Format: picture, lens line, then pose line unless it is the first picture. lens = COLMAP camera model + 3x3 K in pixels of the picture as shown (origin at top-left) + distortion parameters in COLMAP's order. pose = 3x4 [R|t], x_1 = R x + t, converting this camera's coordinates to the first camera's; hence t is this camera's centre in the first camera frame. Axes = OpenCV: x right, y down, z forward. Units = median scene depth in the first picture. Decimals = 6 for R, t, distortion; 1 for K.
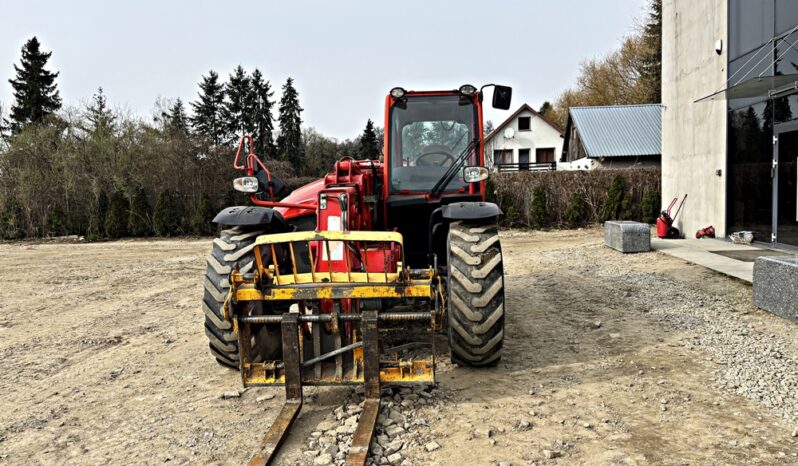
lens RADIAL K [[603.1, 0, 400.3], [0, 603.1, 234.9], [0, 0, 1]] dist [0.052206, -0.065212]
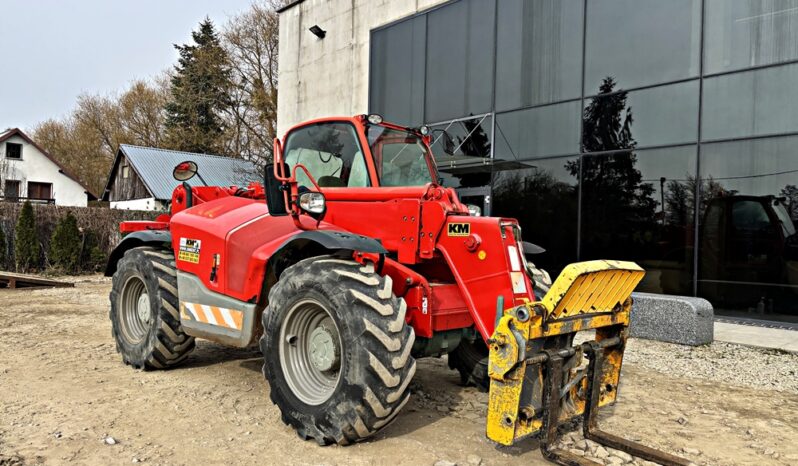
lens RADIAL K [[603.1, 0, 394.2], [0, 603.1, 237.1], [0, 0, 1]] dist [0.052206, -0.065212]
pose [[0.657085, 0.048439, 0.752259, -0.862896], [0.007948, 0.997433, -0.071169, 0.018402], [-0.753775, 0.052742, 0.655013, 0.471008]]
